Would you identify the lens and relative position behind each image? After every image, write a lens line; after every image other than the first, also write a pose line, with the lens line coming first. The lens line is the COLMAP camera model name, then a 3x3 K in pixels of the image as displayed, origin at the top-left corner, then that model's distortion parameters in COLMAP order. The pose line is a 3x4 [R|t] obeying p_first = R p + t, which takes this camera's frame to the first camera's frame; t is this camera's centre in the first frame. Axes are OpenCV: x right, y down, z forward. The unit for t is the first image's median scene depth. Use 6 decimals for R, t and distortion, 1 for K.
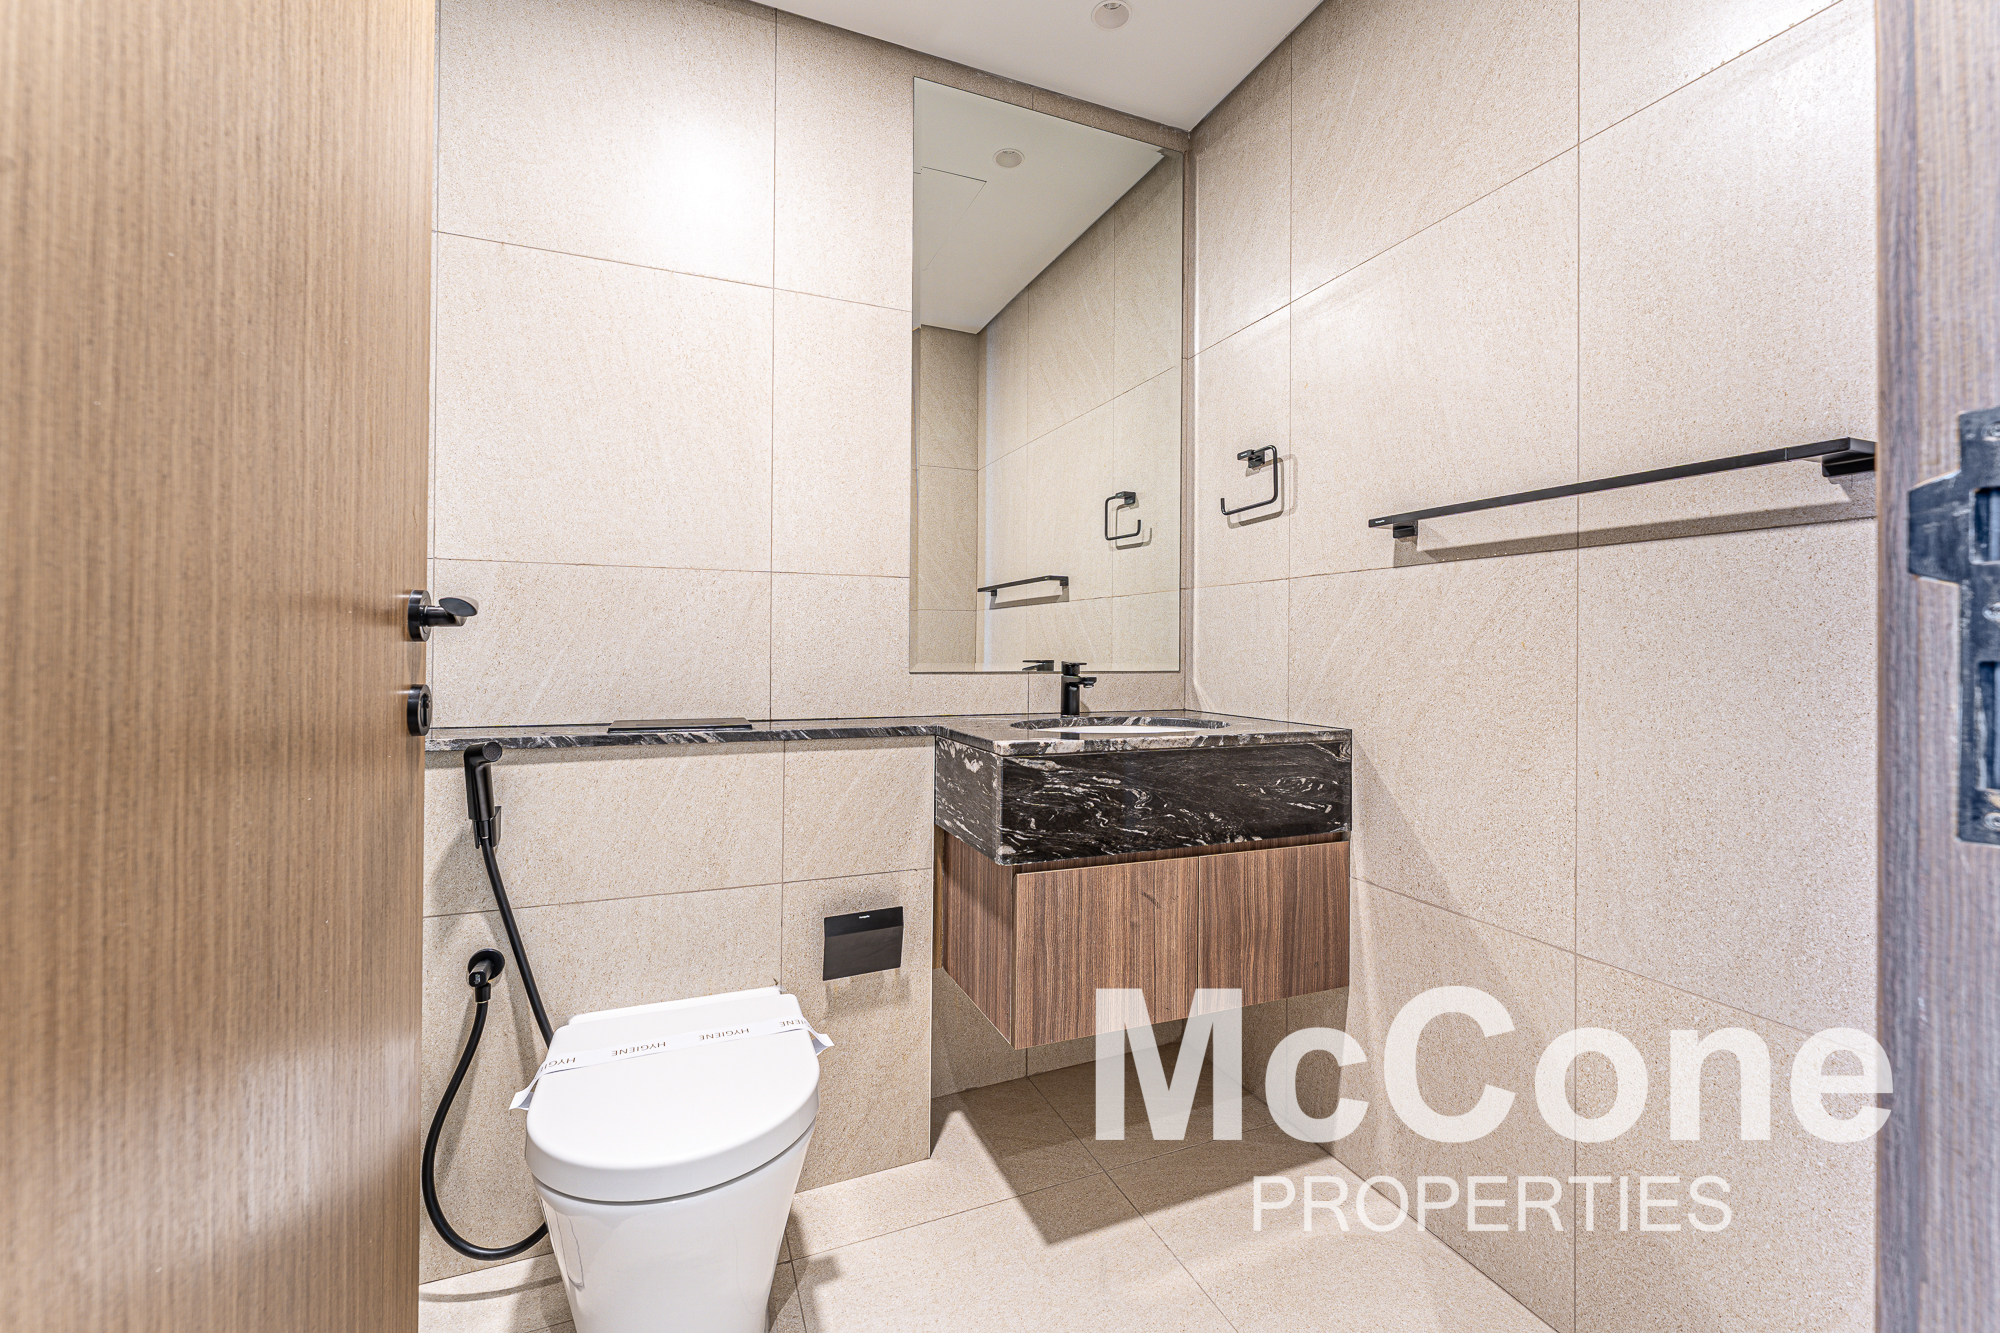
lens RADIAL K [[811.3, 0, 996.2], [0, 811.3, 653.6], [0, 0, 1]] dist [-0.000637, -0.000040]
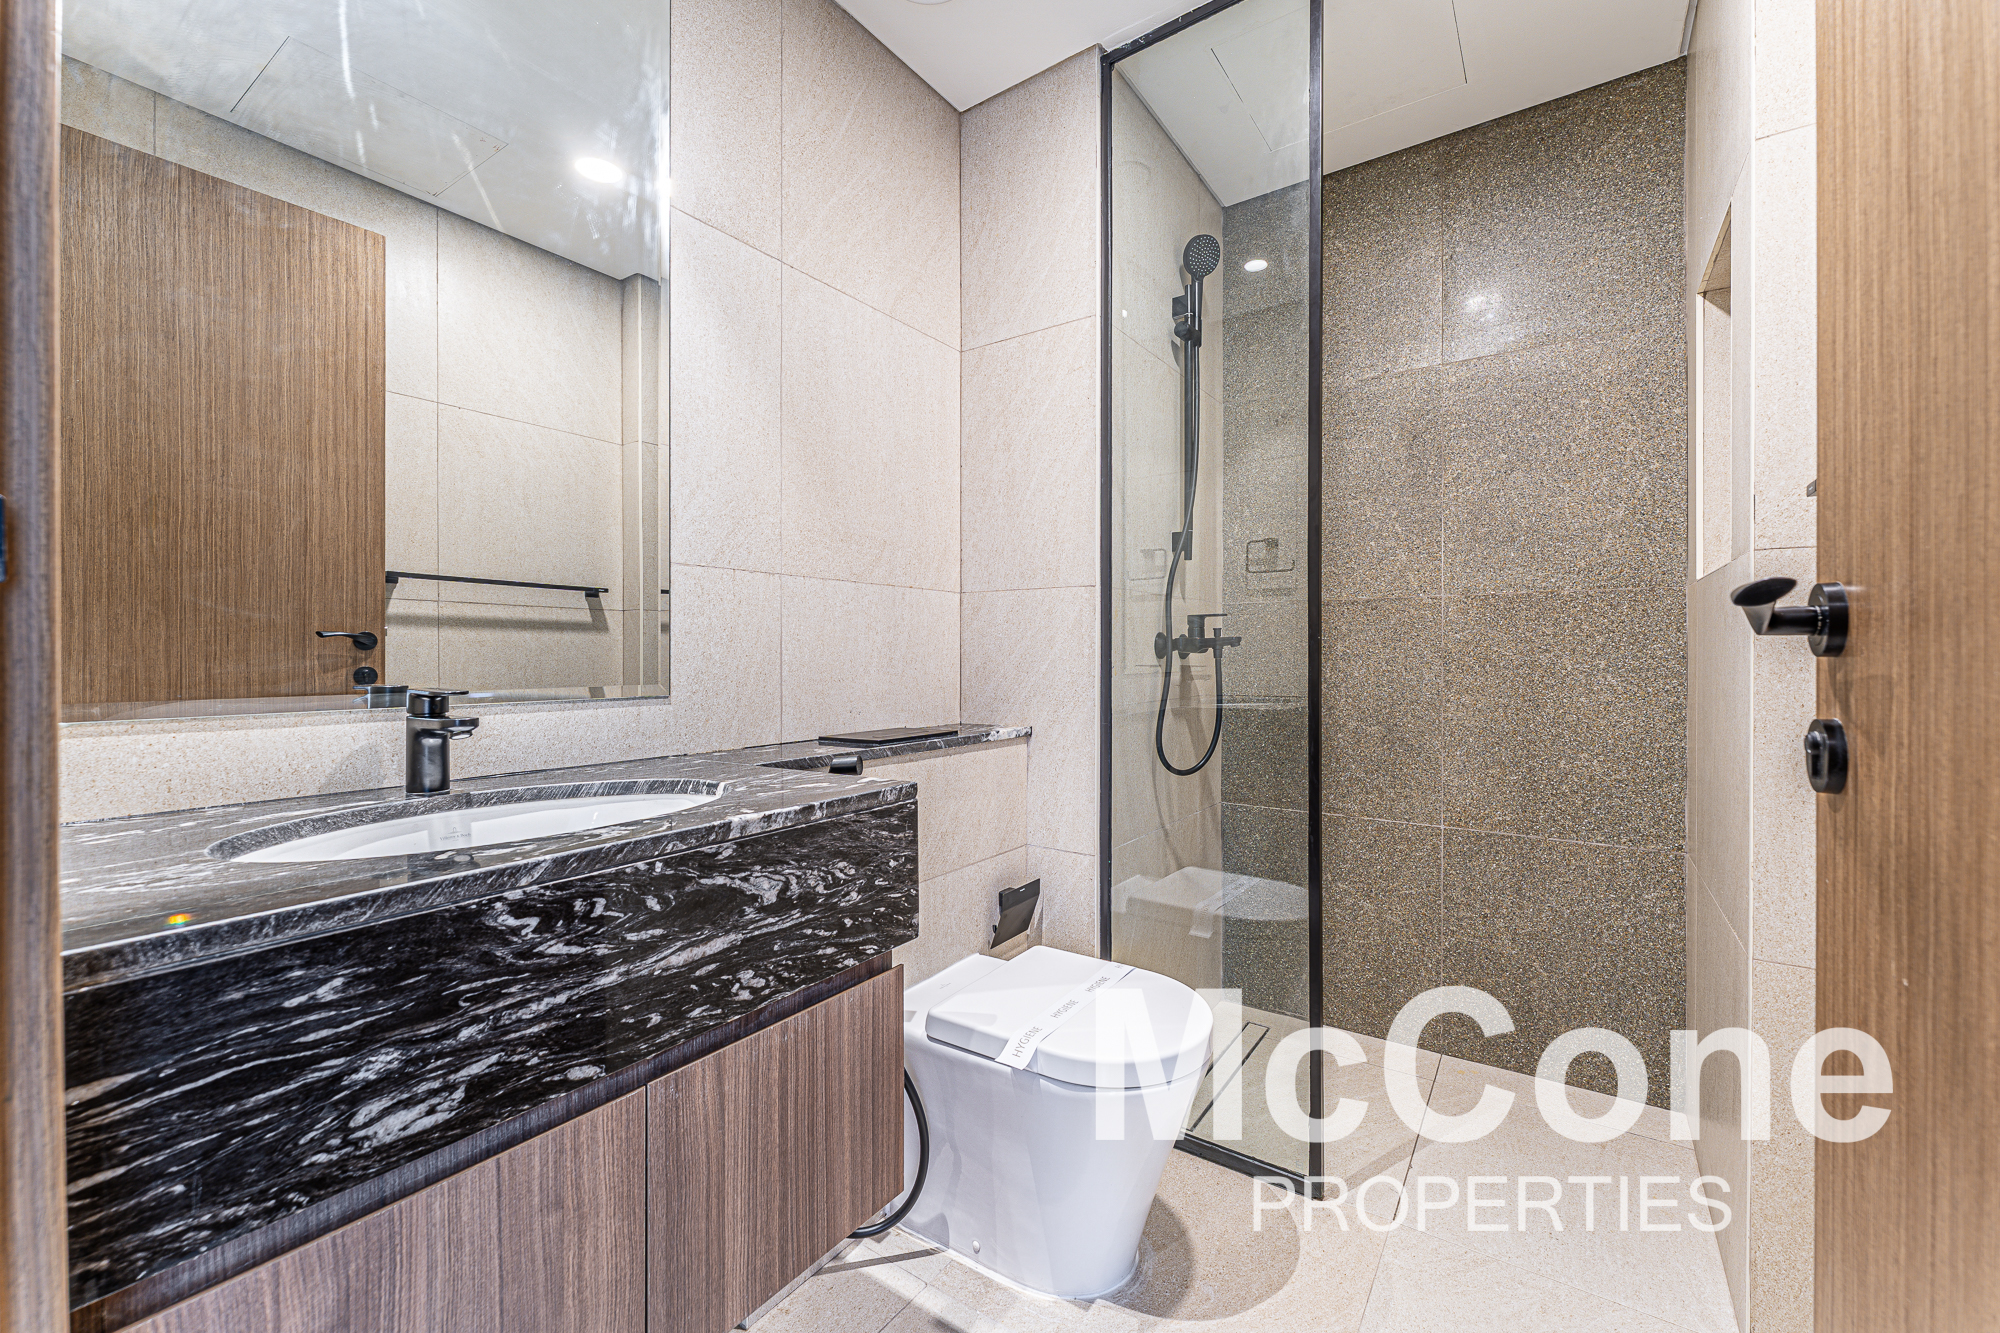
lens RADIAL K [[811.3, 0, 1001.1], [0, 811.3, 662.1], [0, 0, 1]] dist [-0.000637, -0.000040]
pose [[-0.520535, -0.010931, 0.853770, -0.583754], [-0.002995, 0.999935, 0.010977, 0.000870], [-0.853835, 0.003157, -0.520534, 1.389084]]
